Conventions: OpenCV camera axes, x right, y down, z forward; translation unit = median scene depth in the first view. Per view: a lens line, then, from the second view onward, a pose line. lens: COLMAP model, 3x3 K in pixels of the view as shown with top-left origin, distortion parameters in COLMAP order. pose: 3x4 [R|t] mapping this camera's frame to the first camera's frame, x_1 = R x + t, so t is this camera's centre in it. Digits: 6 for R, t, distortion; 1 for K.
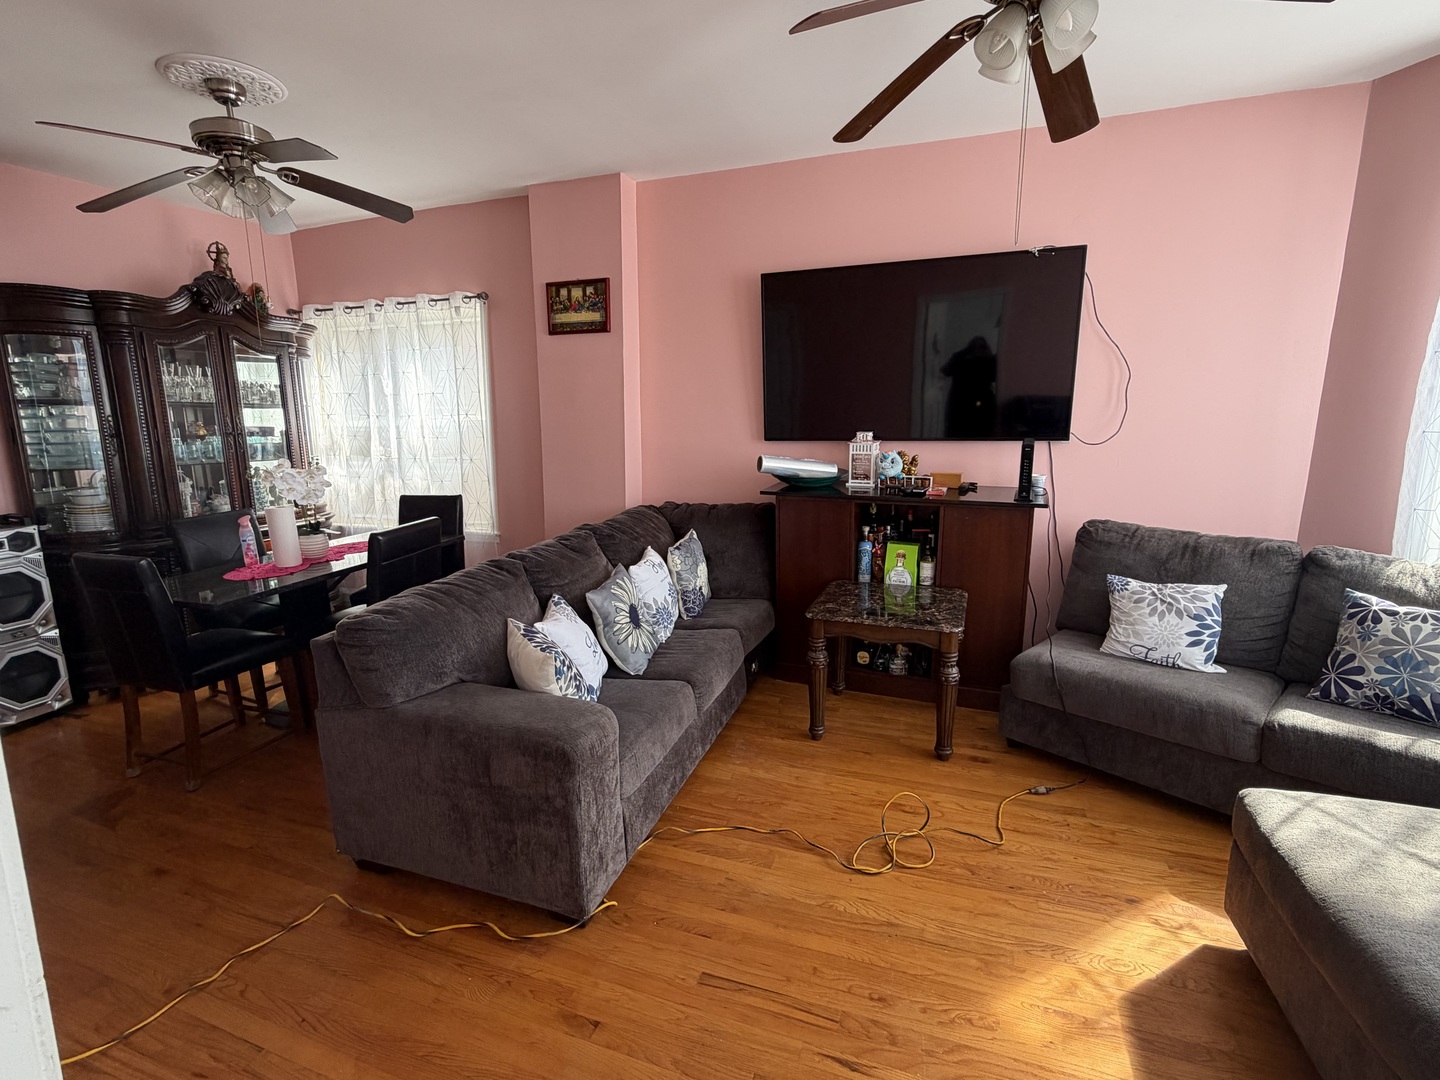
lens RADIAL K [[672.7, 0, 714.4], [0, 672.7, 535.7], [0, 0, 1]] dist [-0.001838, 0.000361]
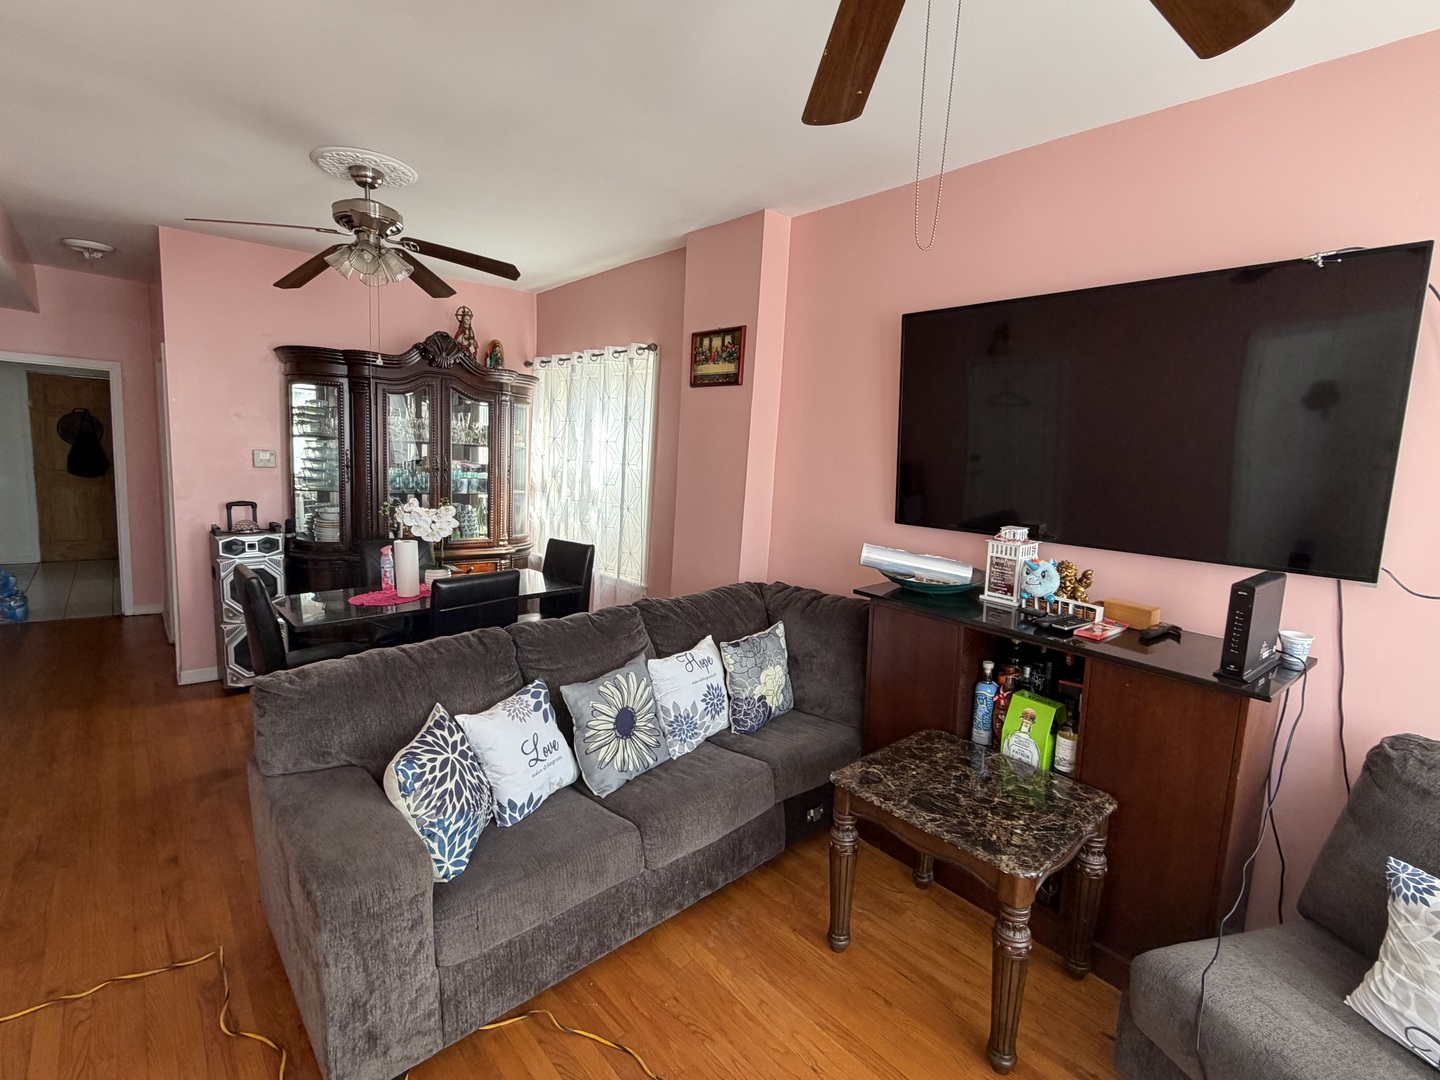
lens RADIAL K [[672.7, 0, 718.0], [0, 672.7, 535.5], [0, 0, 1]] dist [-0.001838, 0.000361]
pose [[0.881873, 0.109573, -0.458578, 0.292813], [-0.137115, 0.990185, -0.027085, -0.089364], [0.451109, 0.086763, 0.888241, 0.245463]]
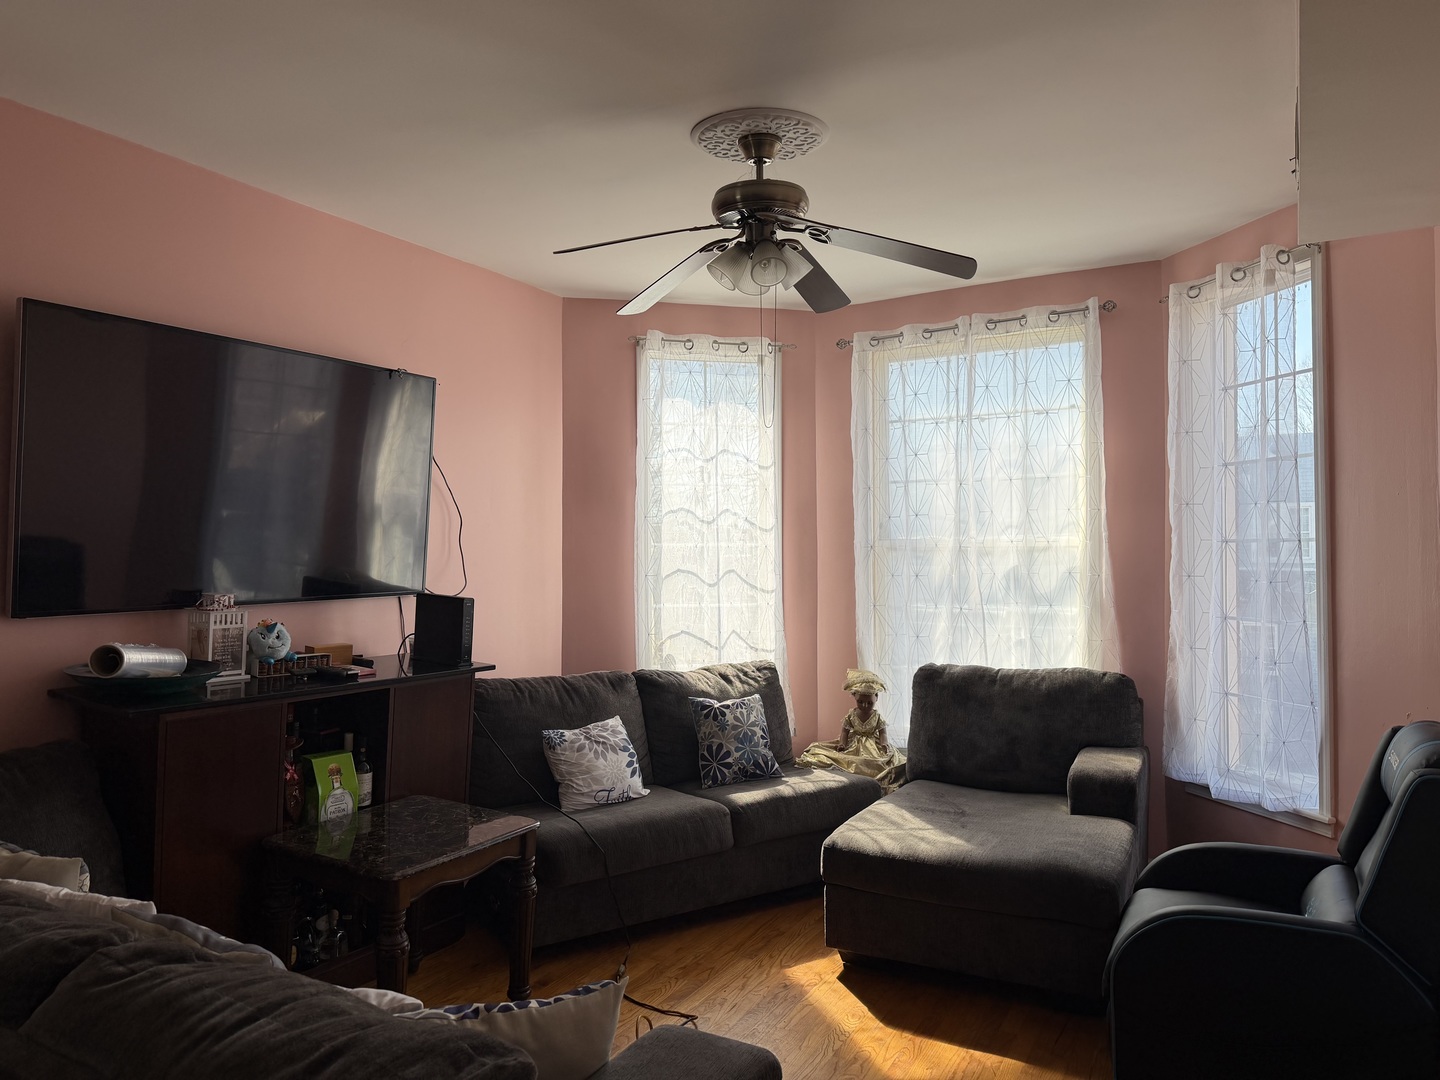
lens RADIAL K [[987.6, 0, 724.1], [0, 987.6, 539.2], [0, 0, 1]] dist [0.041844, -0.008073]
pose [[0.147925, 0.016635, 0.988859, -0.653632], [0.172204, 0.984152, -0.042316, -0.090170], [-0.973891, 0.176545, 0.142716, 0.439732]]
